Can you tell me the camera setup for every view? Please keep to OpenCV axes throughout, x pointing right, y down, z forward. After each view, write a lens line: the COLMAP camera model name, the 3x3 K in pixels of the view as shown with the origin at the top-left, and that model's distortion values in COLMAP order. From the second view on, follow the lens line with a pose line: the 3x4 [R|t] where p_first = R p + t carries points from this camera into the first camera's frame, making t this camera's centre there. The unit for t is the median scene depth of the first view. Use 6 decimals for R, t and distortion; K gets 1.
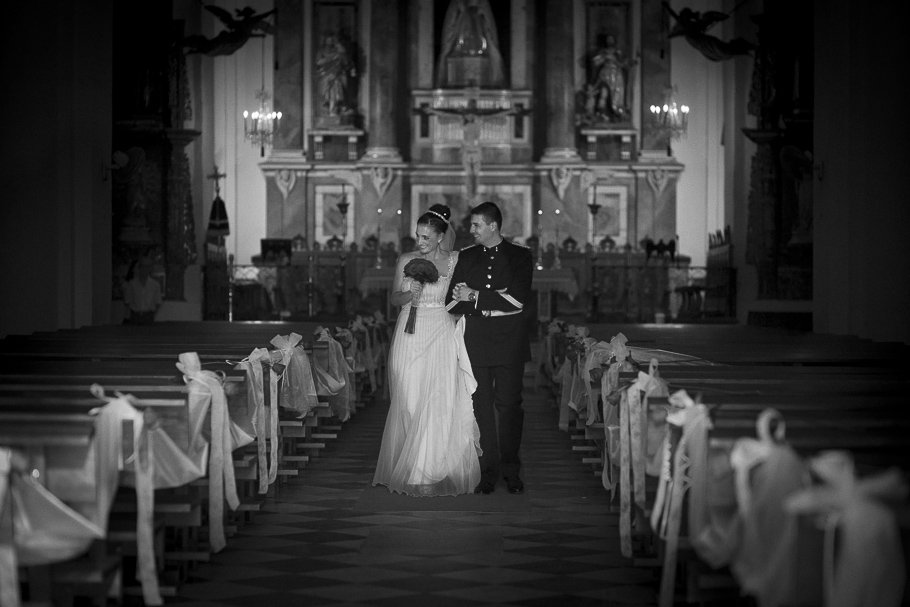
lens RADIAL K [[2286.5, 0, 455.0], [0, 2286.5, 304.2], [0, 0, 1]] dist [-0.160802, 0.000000]
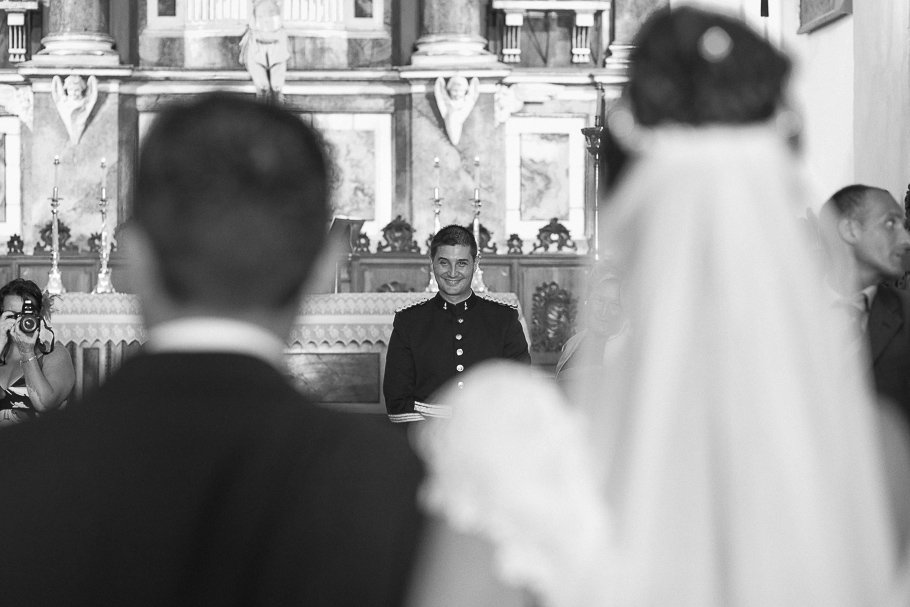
lens RADIAL K [[2286.5, 0, 454.8], [0, 2286.5, 302.9], [0, 0, 1]] dist [-0.160802, 0.000000]
pose [[0.994281, -0.006862, 0.106574, -0.004514], [0.006789, 0.999976, 0.001053, -0.012902], [-0.106579, -0.000323, 0.994304, 0.521099]]
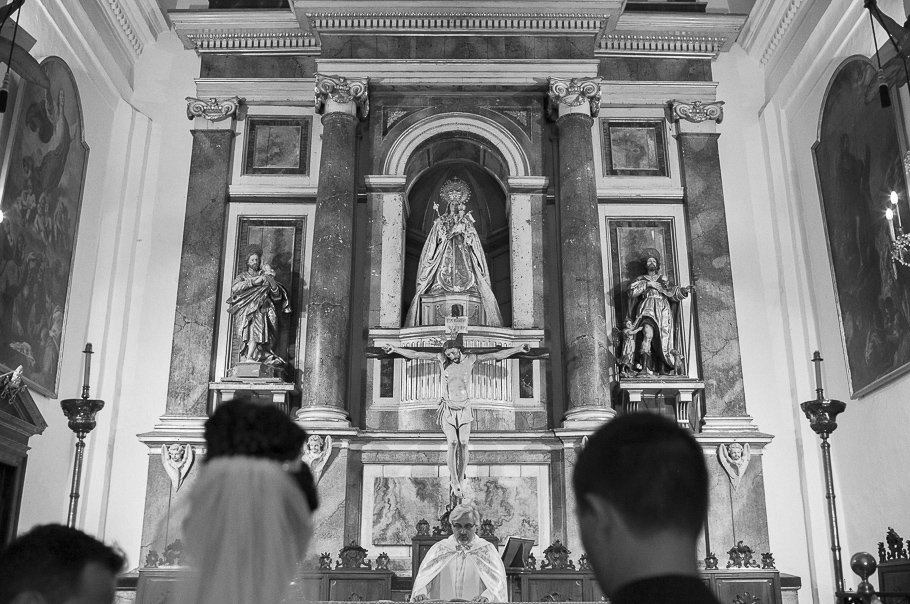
lens RADIAL K [[934.6, 0, 458.8], [0, 934.6, 303.1], [0, 0, 1]] dist [-0.077891, 0.000000]
pose [[0.999921, 0.001622, 0.012465, 0.004561], [0.002382, 0.949221, -0.314600, -0.012529], [-0.012342, 0.314604, 0.949143, 0.731990]]
